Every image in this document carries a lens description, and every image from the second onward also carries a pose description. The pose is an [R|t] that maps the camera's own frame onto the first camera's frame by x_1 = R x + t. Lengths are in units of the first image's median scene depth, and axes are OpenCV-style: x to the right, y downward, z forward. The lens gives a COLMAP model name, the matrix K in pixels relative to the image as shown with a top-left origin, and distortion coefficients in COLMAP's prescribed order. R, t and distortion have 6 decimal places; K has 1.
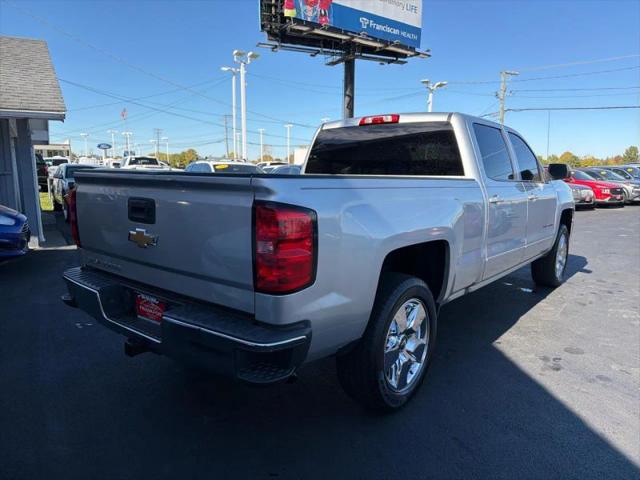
lens RADIAL K [[458.3, 0, 320.0], [0, 458.3, 240.0], [0, 0, 1]] dist [0.022155, -0.031626]
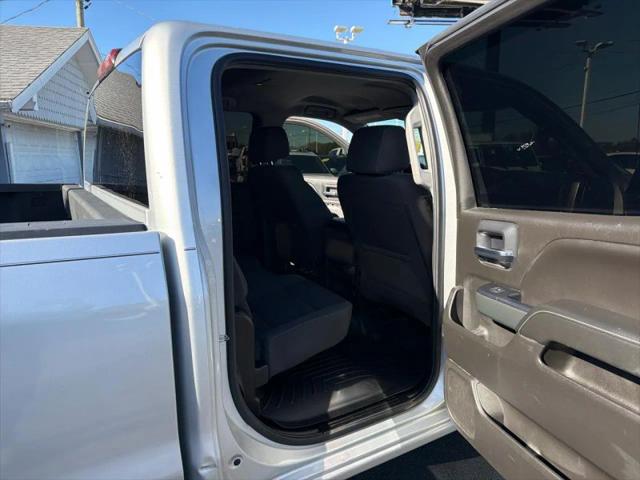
lens RADIAL K [[463.3, 0, 327.5], [0, 463.3, 237.5], [0, 0, 1]] dist [-0.000092, -0.005319]
pose [[0.947515, 0.038295, -0.317408, 0.095423], [-0.031947, 0.999172, 0.025184, -0.021264], [0.318110, -0.013722, 0.947955, 0.123818]]
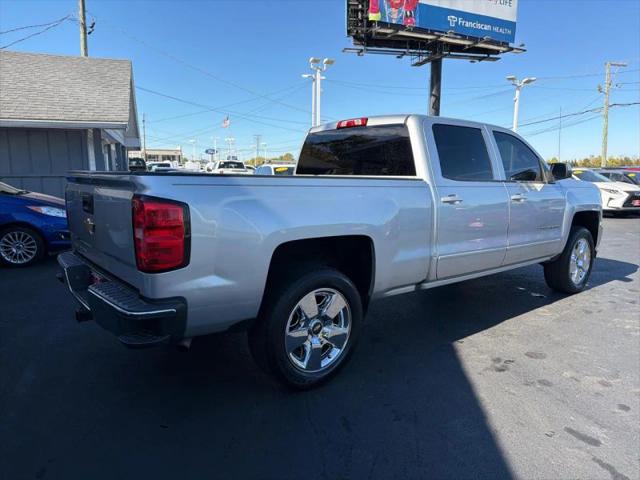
lens RADIAL K [[458.3, 0, 320.0], [0, 458.3, 240.0], [0, 0, 1]] dist [0.022155, -0.031626]
pose [[0.977874, 0.025192, -0.207674, 0.057322], [-0.026404, 0.999647, -0.003066, 0.002356], [0.207523, 0.008482, 0.978193, -0.008925]]
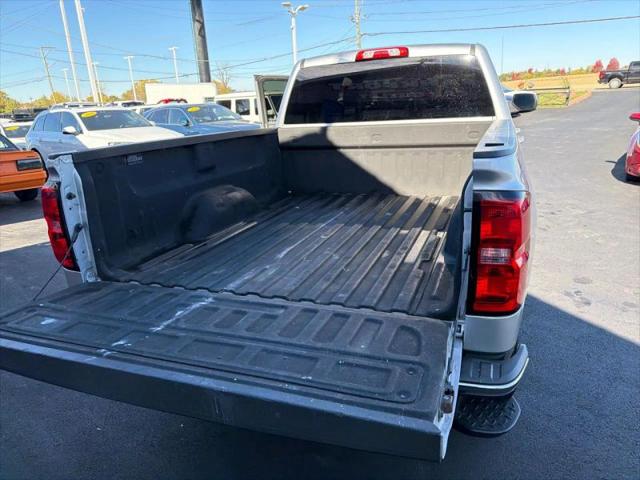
lens RADIAL K [[462.4, 0, 320.0], [0, 462.4, 236.9], [0, 0, 1]] dist [-0.001970, -0.001371]
pose [[0.946503, -0.146301, 0.287624, -0.055388], [0.106574, 0.983030, 0.149310, -0.014042], [-0.304587, -0.110669, 0.946033, 0.039099]]
